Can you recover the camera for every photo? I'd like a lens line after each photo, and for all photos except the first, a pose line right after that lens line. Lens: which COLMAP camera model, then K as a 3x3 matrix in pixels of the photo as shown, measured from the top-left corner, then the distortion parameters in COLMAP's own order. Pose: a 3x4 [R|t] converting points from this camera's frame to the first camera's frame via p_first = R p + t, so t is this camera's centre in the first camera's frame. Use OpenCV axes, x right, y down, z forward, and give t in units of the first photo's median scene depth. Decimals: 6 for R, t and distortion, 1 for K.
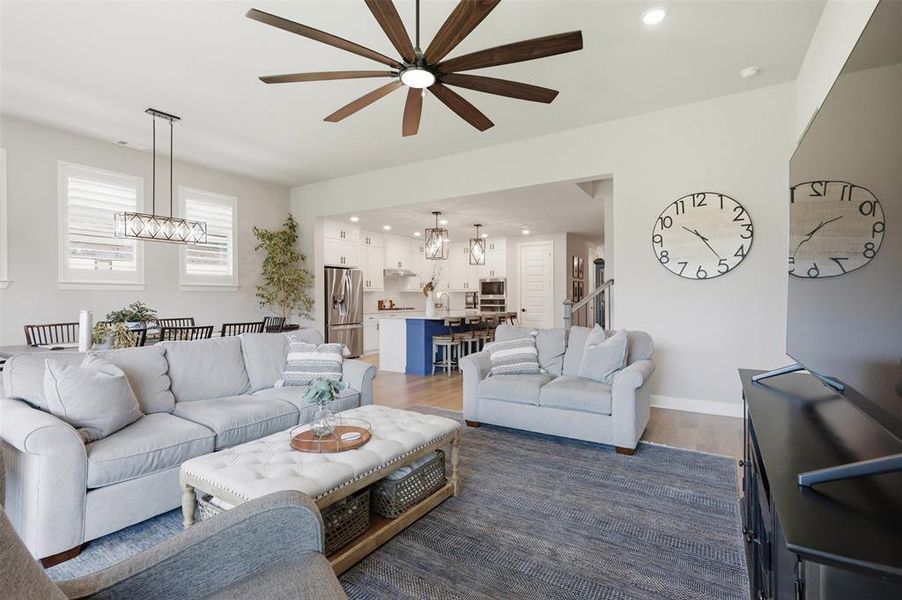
lens RADIAL K [[415.7, 0, 451.9], [0, 415.7, 296.6], [0, 0, 1]] dist [0.015626, -0.000869]
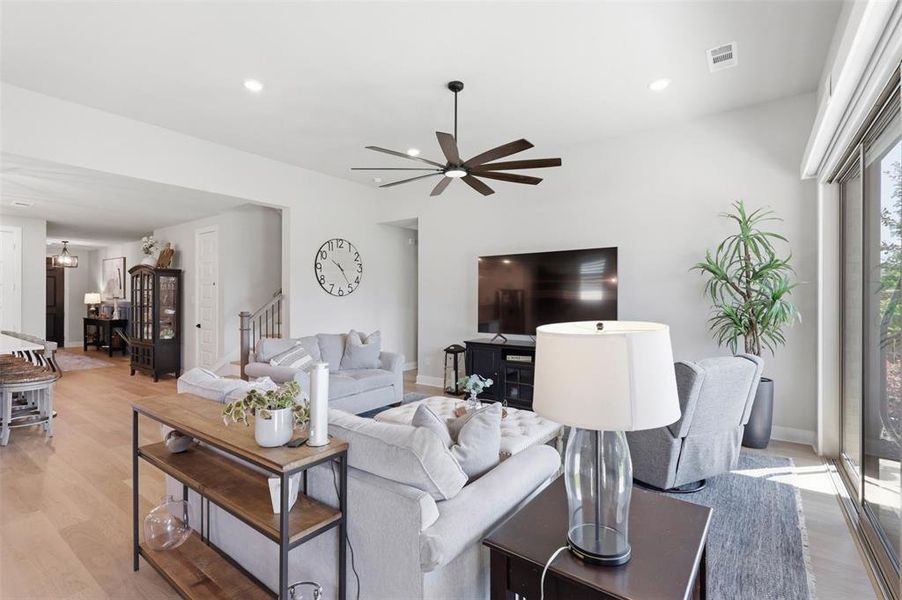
lens RADIAL K [[415.7, 0, 450.3], [0, 415.7, 299.1], [0, 0, 1]] dist [0.015626, -0.000869]
pose [[0.070866, -0.002184, 0.997483, -0.886491], [0.004331, 0.999989, 0.001882, -0.031409], [-0.997476, 0.004187, 0.070874, 0.494846]]
